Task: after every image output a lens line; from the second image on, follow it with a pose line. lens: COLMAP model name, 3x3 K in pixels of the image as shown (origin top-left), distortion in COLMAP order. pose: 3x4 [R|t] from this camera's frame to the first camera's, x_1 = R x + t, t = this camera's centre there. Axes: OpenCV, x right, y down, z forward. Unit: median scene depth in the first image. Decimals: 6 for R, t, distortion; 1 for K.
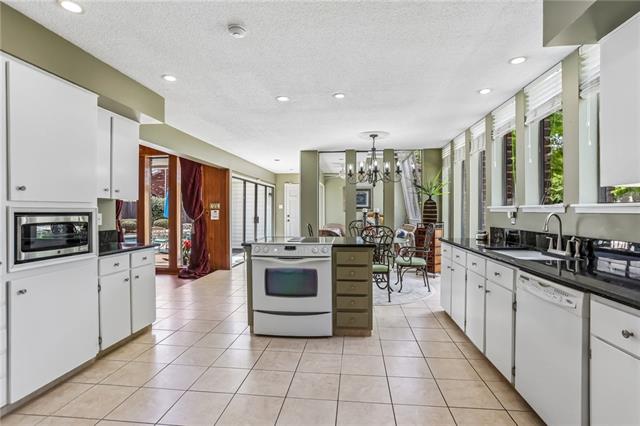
lens RADIAL K [[311.2, 0, 320.1], [0, 311.2, 211.8], [0, 0, 1]] dist [-0.042678, 0.000154]
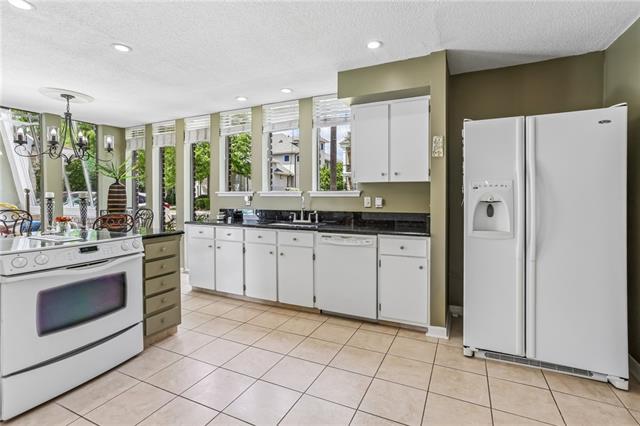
lens RADIAL K [[308.5, 0, 312.9], [0, 308.5, 199.0], [0, 0, 1]] dist [-0.017206, 0.000559]
pose [[0.339272, -0.007183, 0.940661, -0.556182], [0.003112, 0.999974, 0.006514, 0.004394], [-0.940683, 0.000717, 0.339286, 0.315742]]
